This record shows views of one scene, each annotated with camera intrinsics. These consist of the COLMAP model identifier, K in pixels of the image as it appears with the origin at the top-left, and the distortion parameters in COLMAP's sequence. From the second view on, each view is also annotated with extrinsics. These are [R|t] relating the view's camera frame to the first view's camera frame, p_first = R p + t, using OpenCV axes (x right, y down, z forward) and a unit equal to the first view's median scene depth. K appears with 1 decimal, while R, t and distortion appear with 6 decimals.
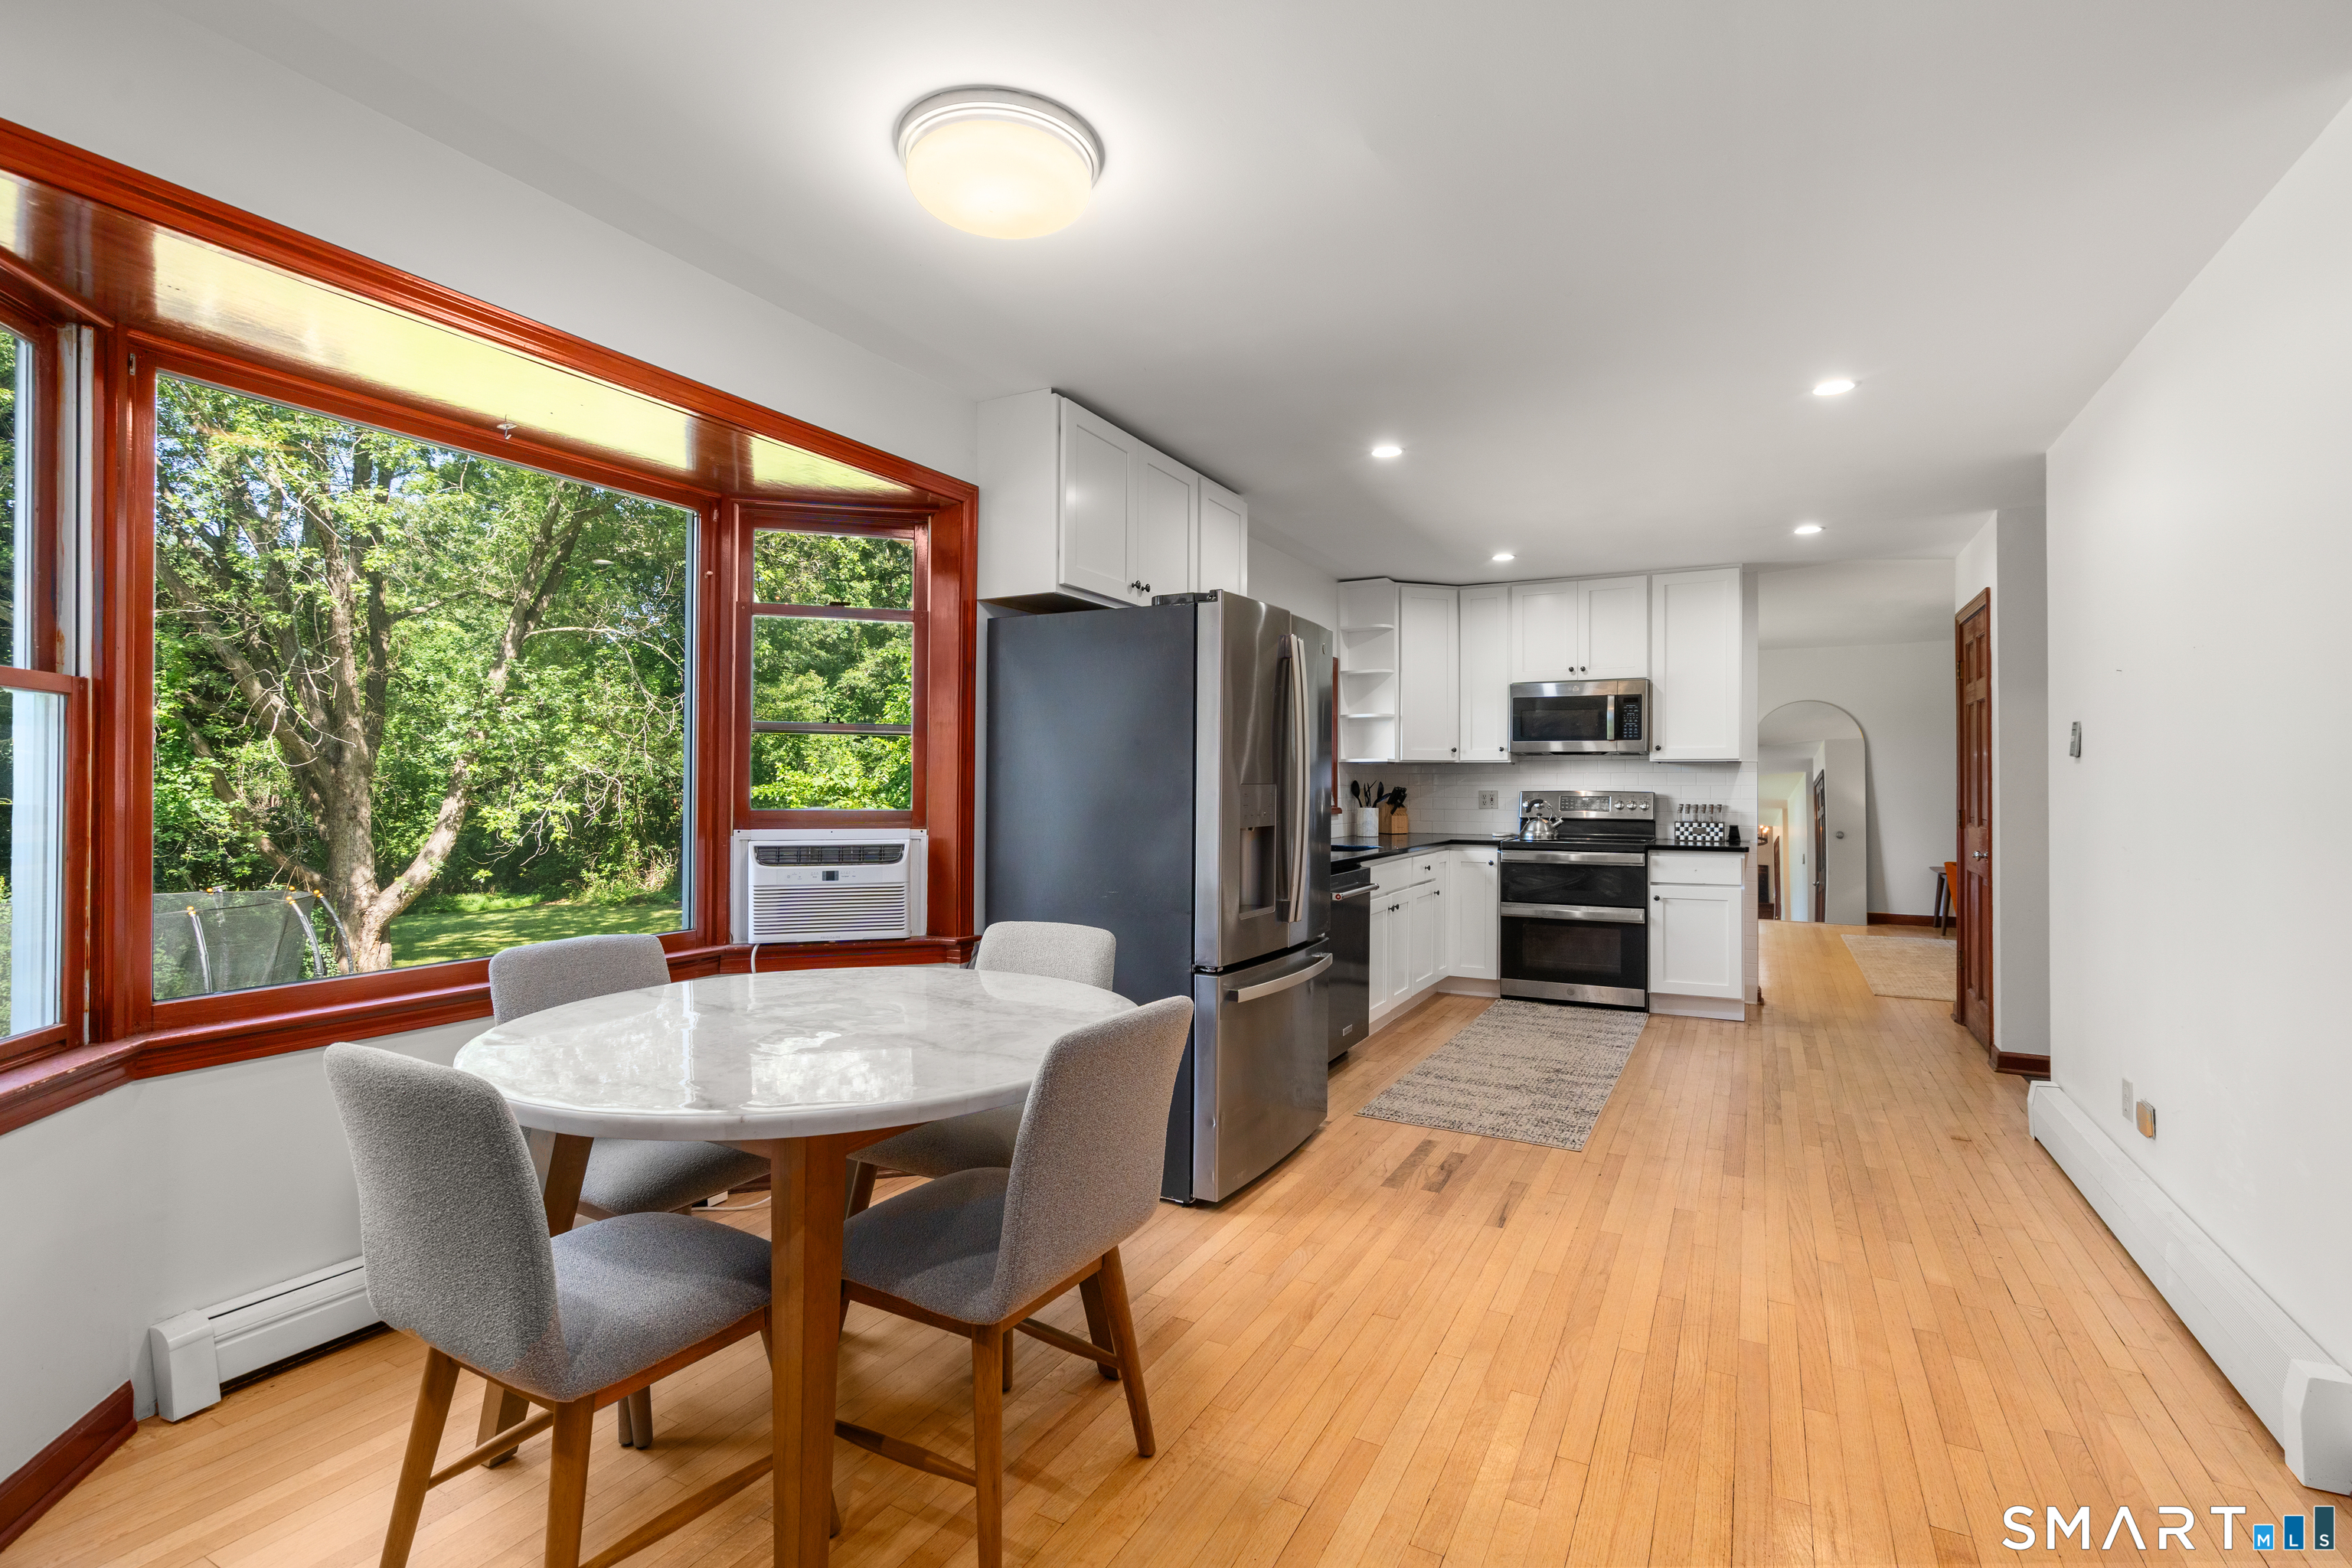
lens RADIAL K [[1077.7, 0, 1185.2], [0, 1077.7, 775.1], [0, 0, 1]] dist [0.003253, 0.000236]
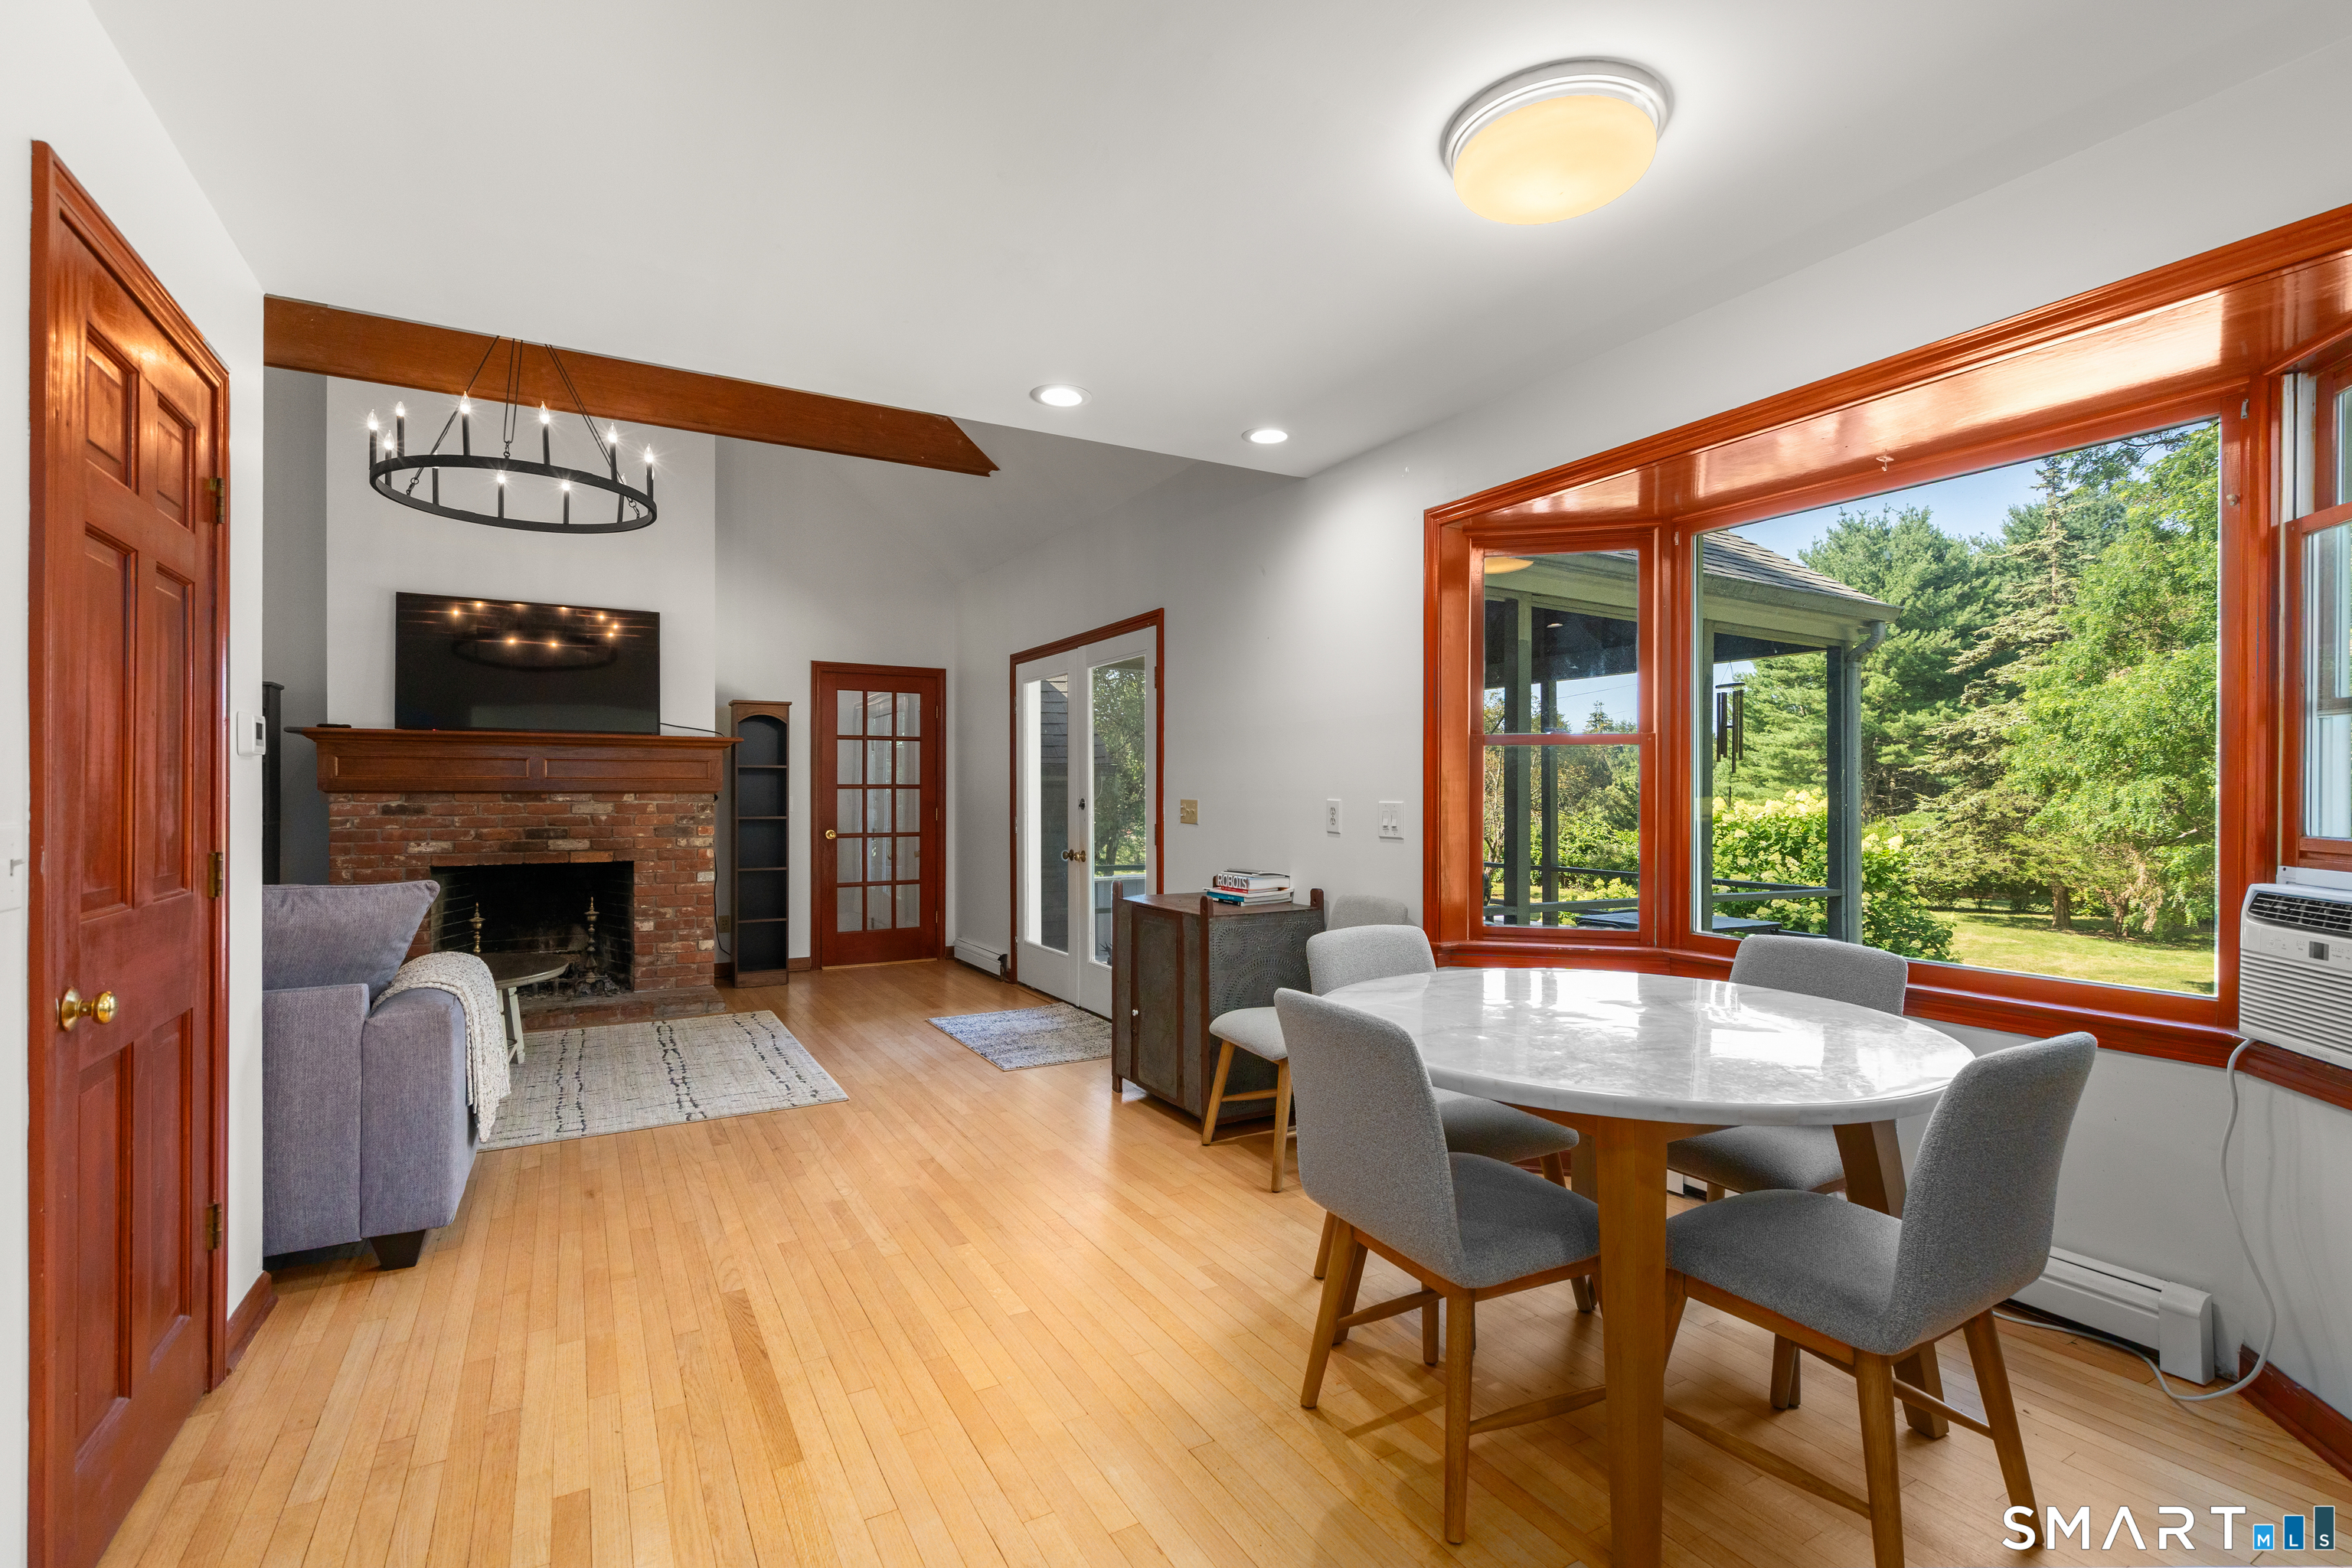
lens RADIAL K [[1071.4, 0, 1172.4], [0, 1071.4, 796.1], [0, 0, 1]] dist [0.000459, 0.000270]
pose [[-0.538742, 0.000829, -0.842470, 0.297878], [0.006107, 0.999977, -0.002921, 0.003252], [0.842448, -0.006719, -0.538735, 0.453379]]
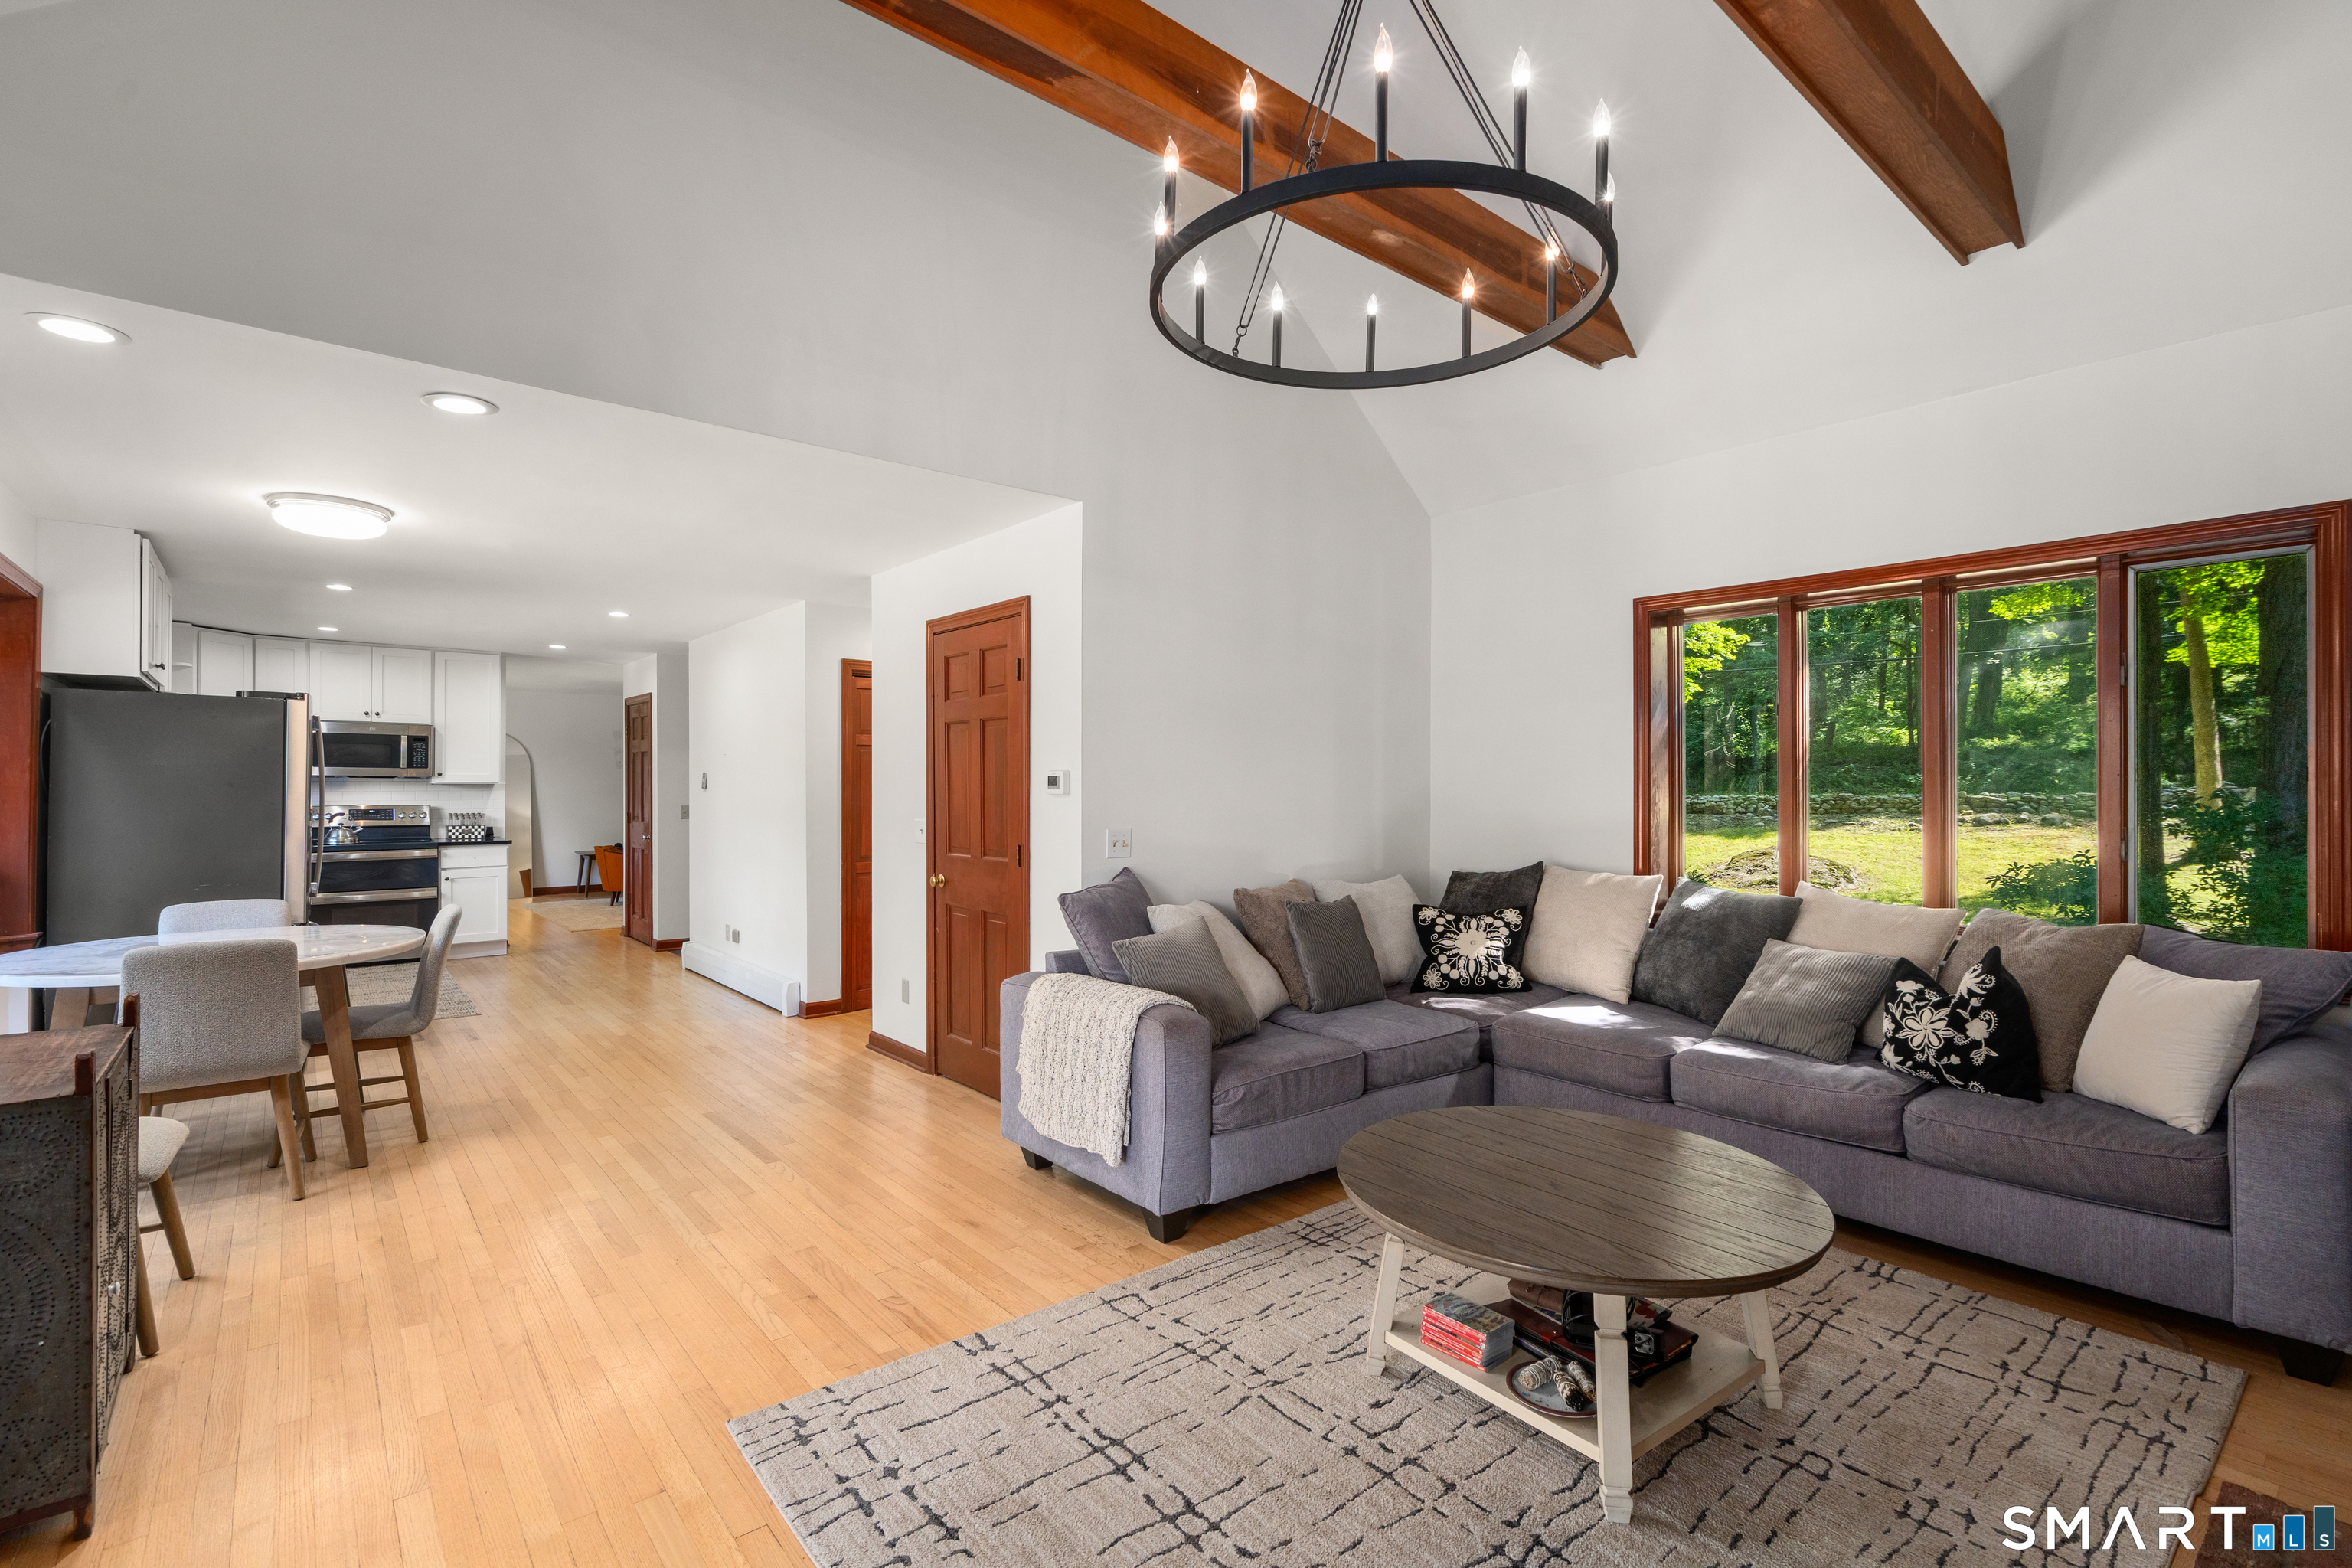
lens RADIAL K [[1069.7, 0, 1177.9], [0, 1069.7, 785.9], [0, 0, 1]] dist [0.001500, 0.000199]
pose [[0.379488, -0.001433, 0.925196, -0.532921], [-0.009527, 0.999940, 0.005457, -0.028671], [-0.925148, -0.010885, 0.379451, -0.464786]]
